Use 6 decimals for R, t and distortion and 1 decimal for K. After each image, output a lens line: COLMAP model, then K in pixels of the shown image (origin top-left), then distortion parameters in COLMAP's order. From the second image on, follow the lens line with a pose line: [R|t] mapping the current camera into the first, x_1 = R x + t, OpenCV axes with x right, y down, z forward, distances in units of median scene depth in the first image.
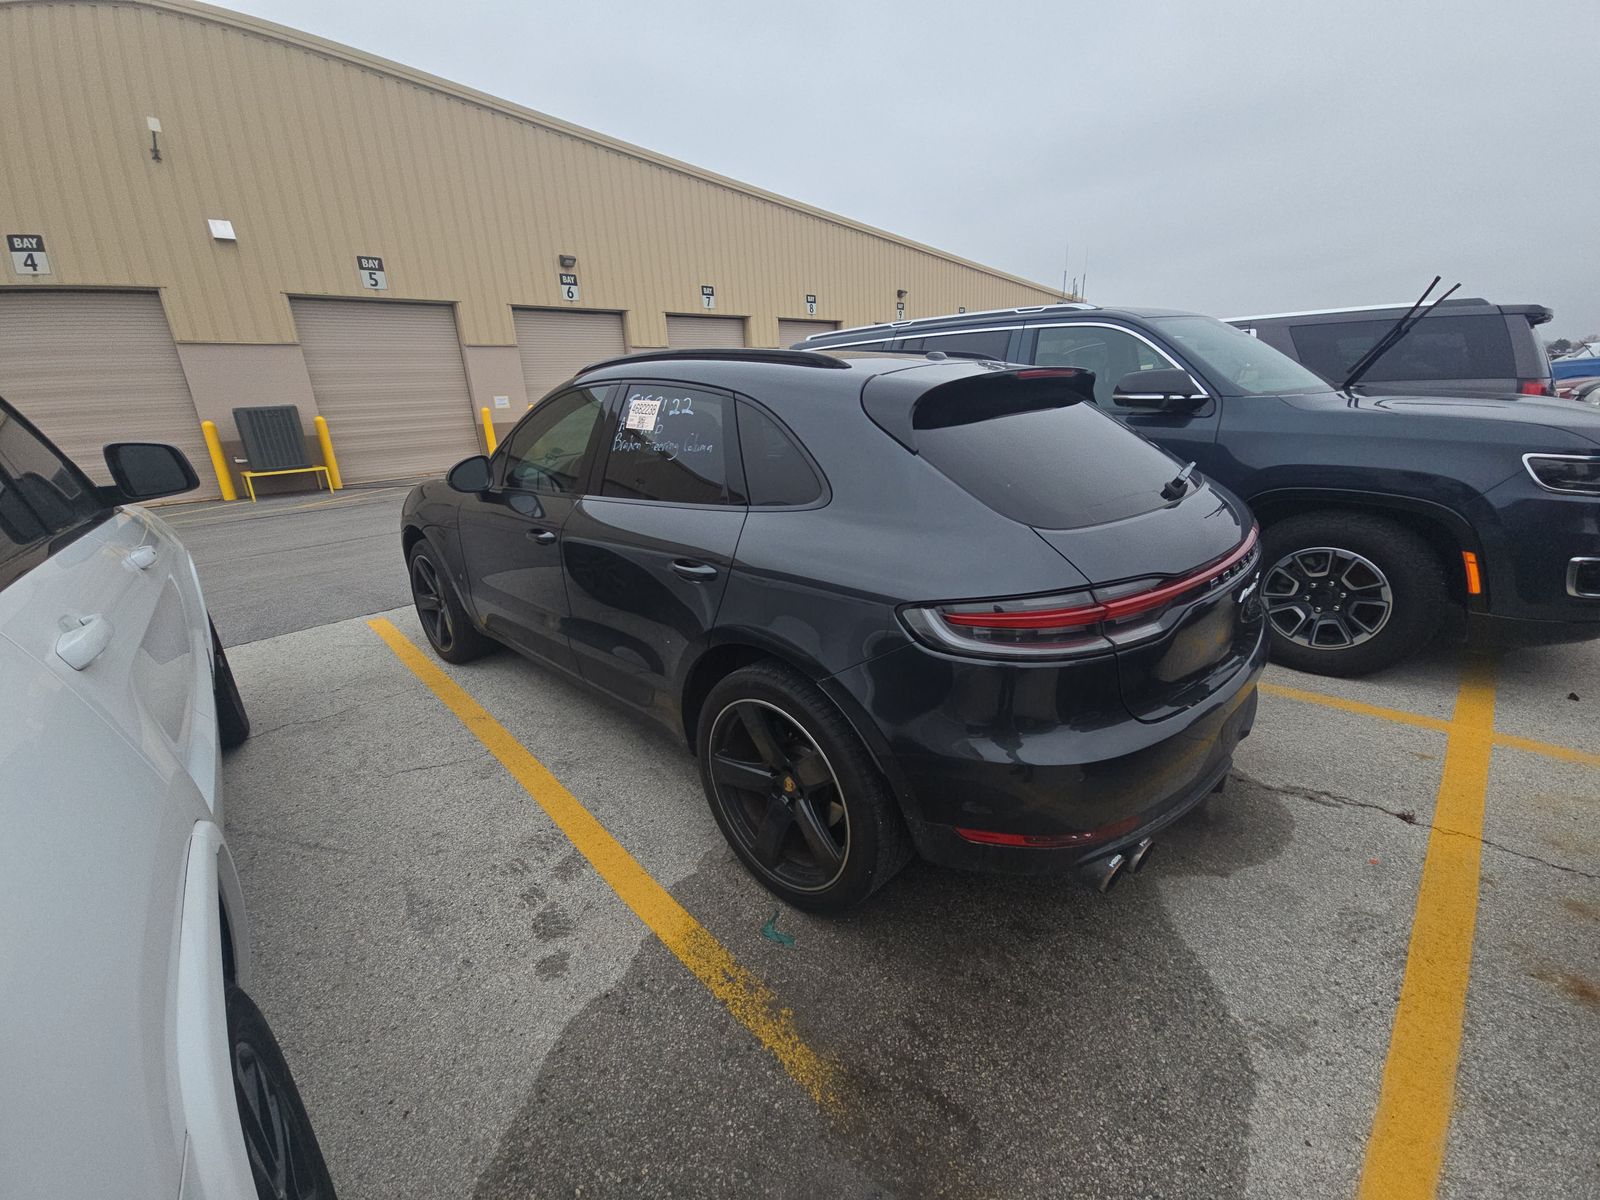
lens RADIAL K [[643.2, 0, 792.6], [0, 643.2, 594.6], [0, 0, 1]] dist [0.010868, -0.007145]
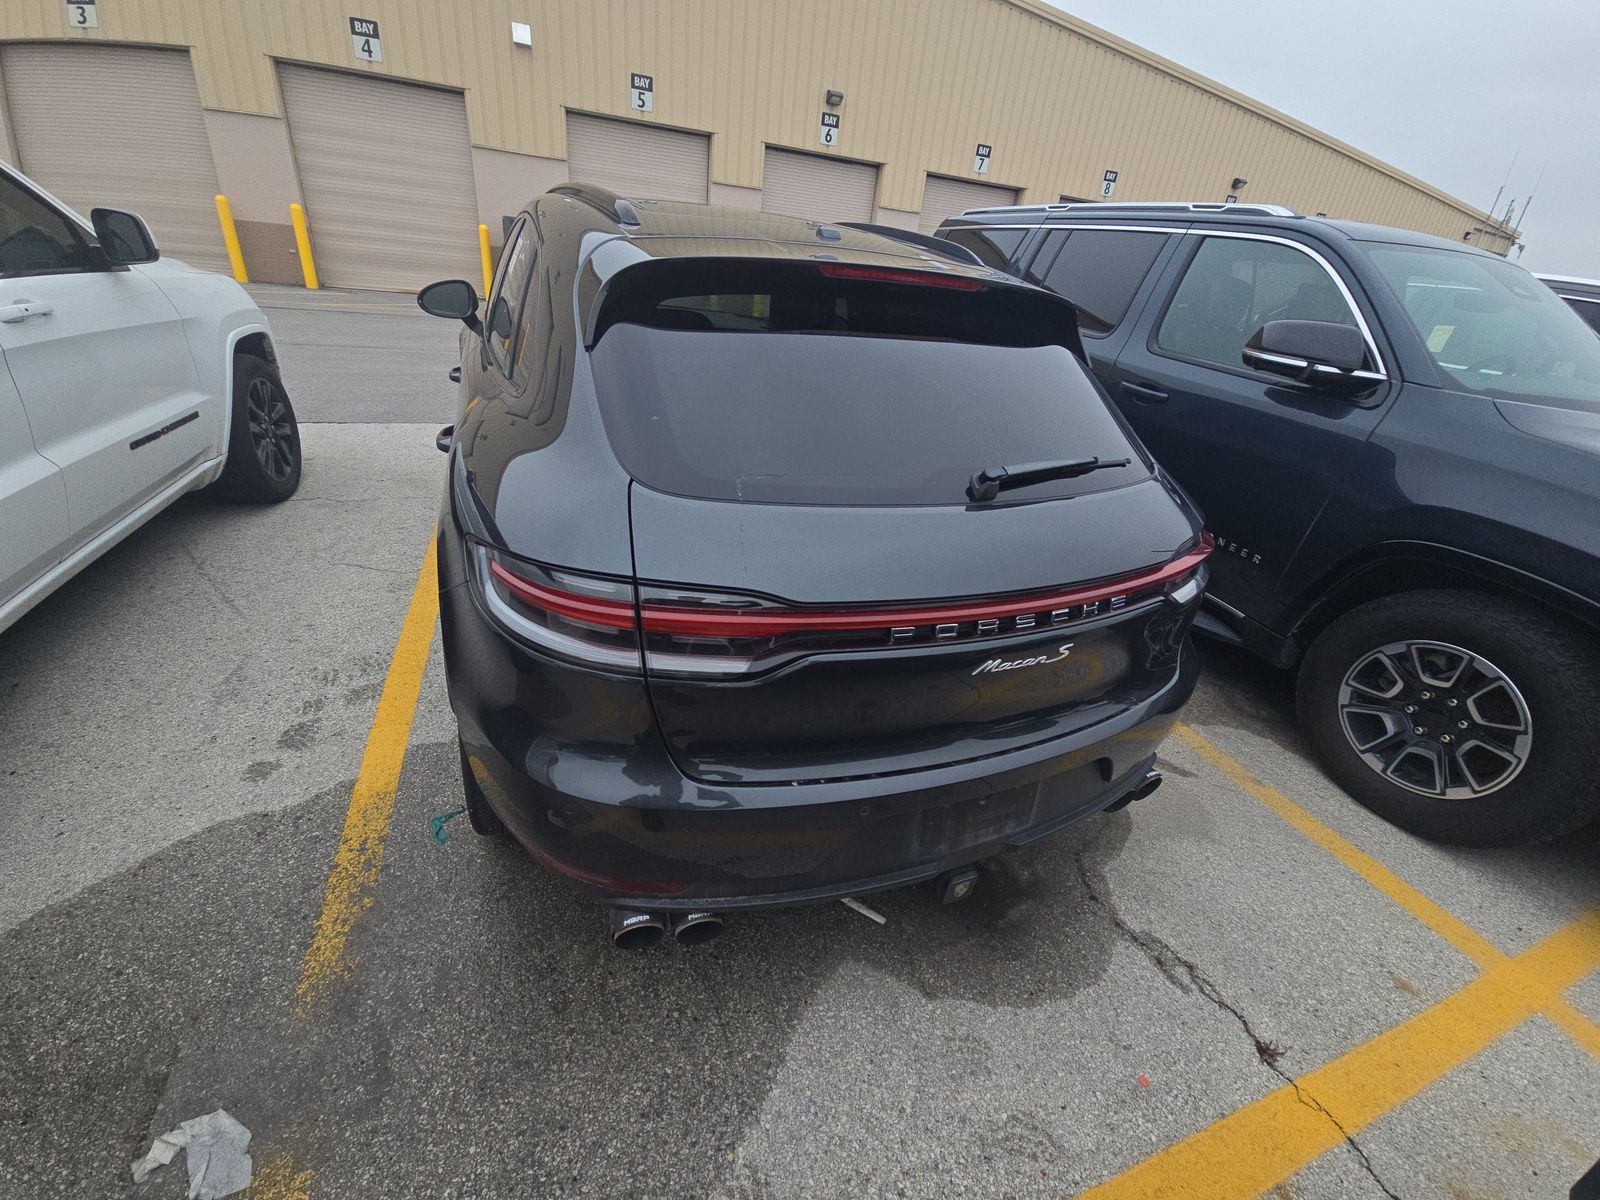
lens RADIAL K [[643.2, 0, 792.6], [0, 643.2, 594.6], [0, 0, 1]] dist [0.010868, -0.007145]
pose [[0.911834, 0.303123, -0.276901, 0.500634], [-0.253504, 0.946214, 0.201033, -0.112586], [0.322946, -0.113113, 0.939634, 0.235930]]
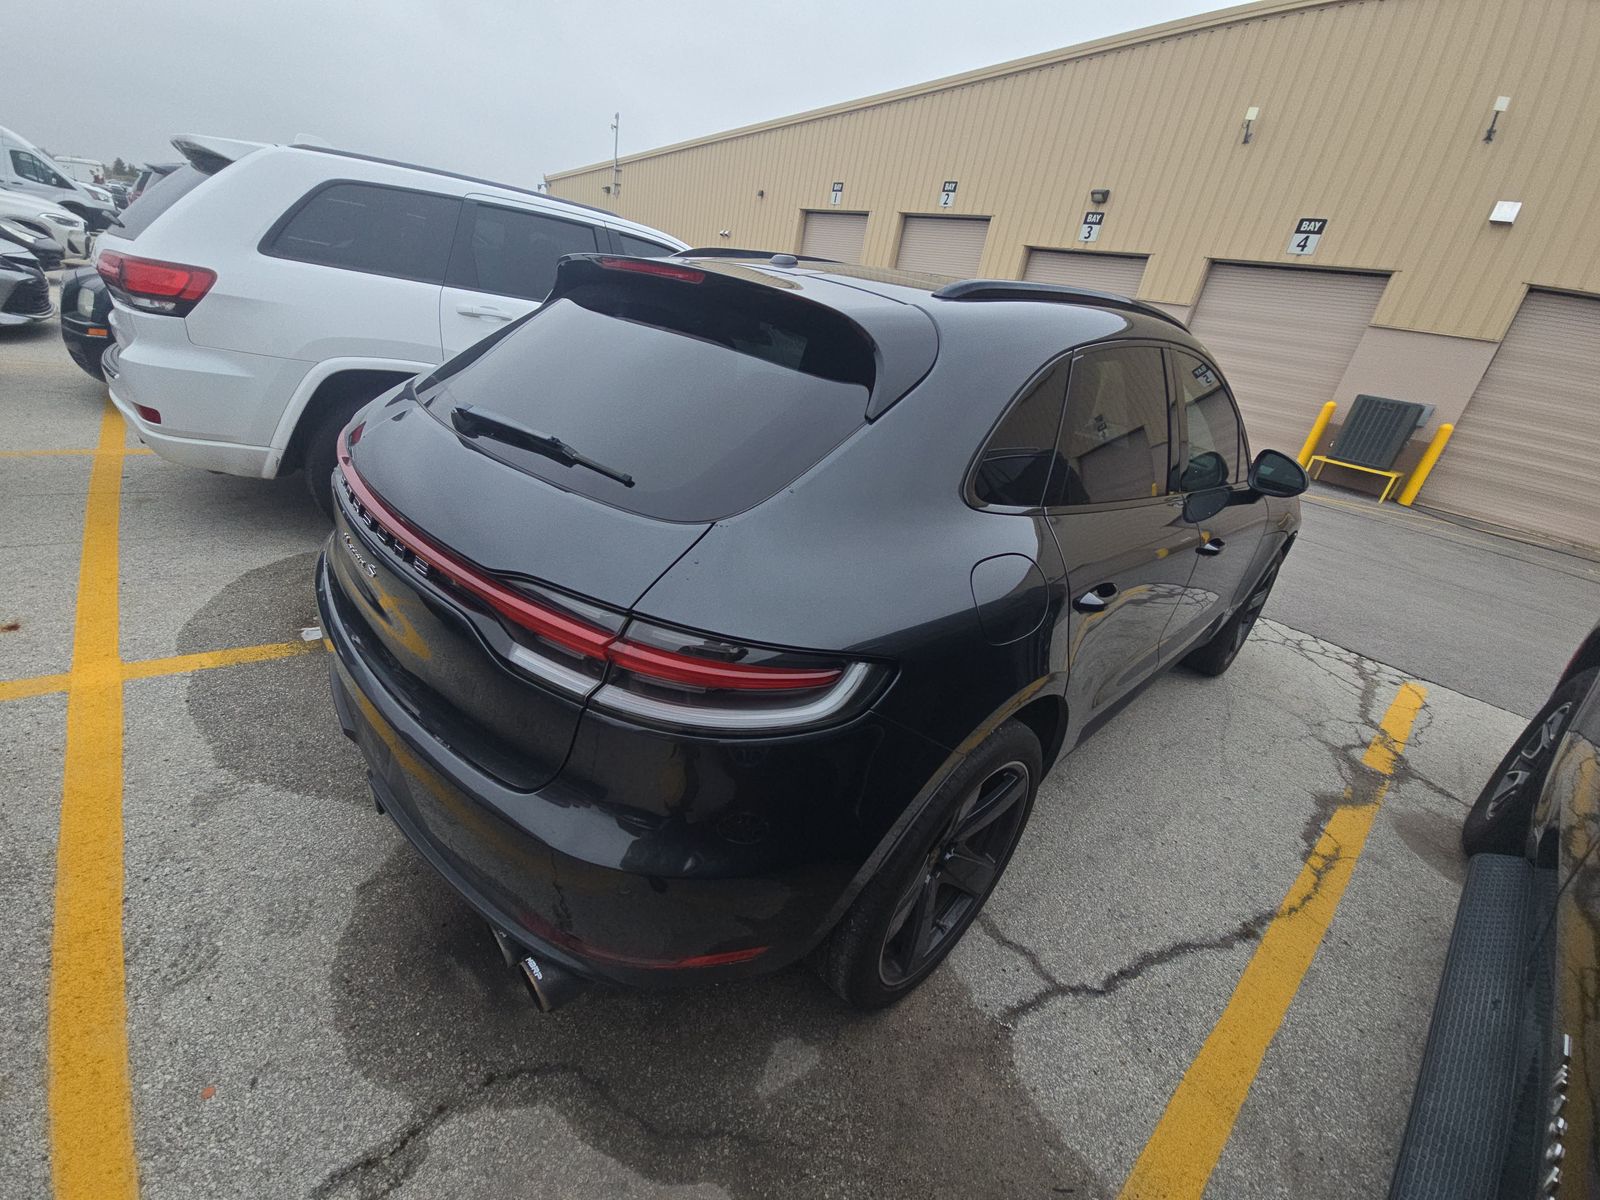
lens RADIAL K [[633.3, 0, 800.0], [0, 633.3, 600.0], [0, 0, 1]] dist [0.034698, -0.020448]
pose [[-0.038359, 0.455633, -0.889341, 1.019973], [-0.449992, 0.786770, 0.422492, -0.369933], [0.892208, 0.416403, 0.174851, 1.020938]]
